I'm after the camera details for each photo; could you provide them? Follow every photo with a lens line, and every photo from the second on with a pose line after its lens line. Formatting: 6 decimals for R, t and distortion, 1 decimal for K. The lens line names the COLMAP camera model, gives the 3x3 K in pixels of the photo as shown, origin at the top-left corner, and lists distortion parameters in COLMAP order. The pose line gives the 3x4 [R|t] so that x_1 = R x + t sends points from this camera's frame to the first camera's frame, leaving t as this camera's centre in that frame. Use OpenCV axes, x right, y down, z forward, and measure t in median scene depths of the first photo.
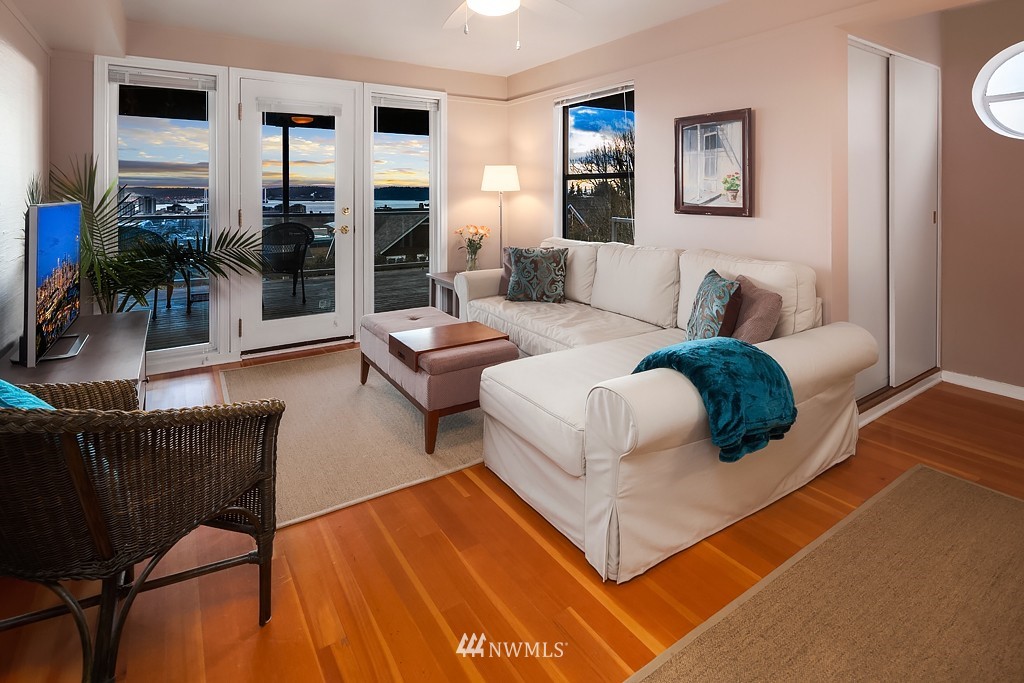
lens RADIAL K [[495.0, 0, 512.0], [0, 495.0, 341.5], [0, 0, 1]] dist [-0.001499, -0.000679]
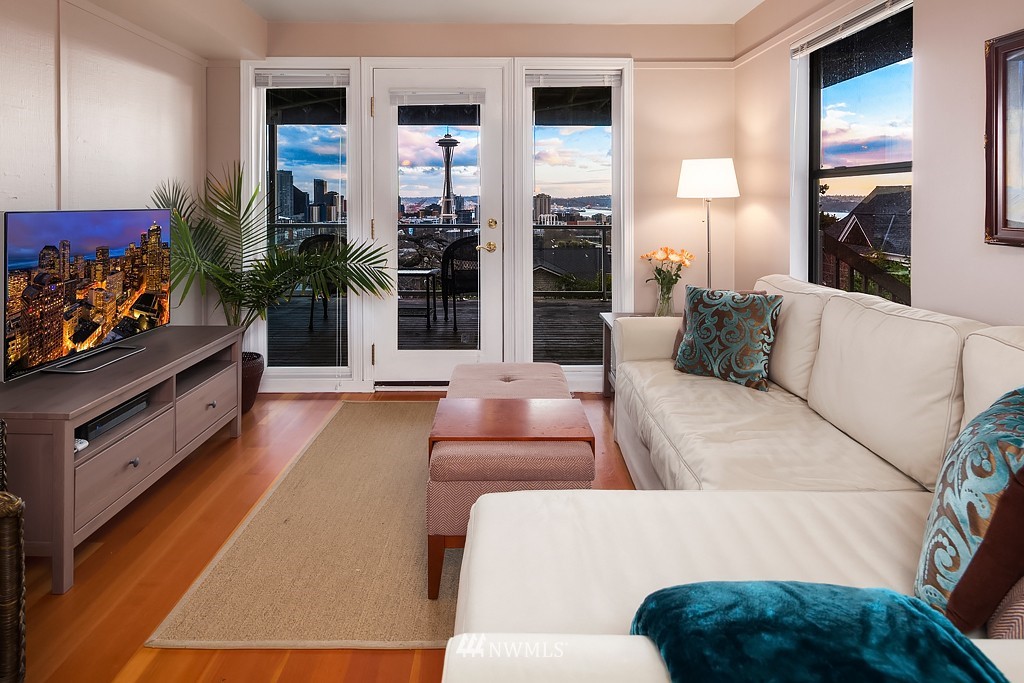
lens RADIAL K [[600.6, 0, 512.8], [0, 600.6, 323.7], [0, 0, 1]] dist [-0.001467, -0.000158]
pose [[0.845223, 0.108046, -0.523378, 0.213719], [-0.155363, 0.986729, -0.047202, -0.076077], [0.511333, 0.121210, 0.850792, 0.258692]]
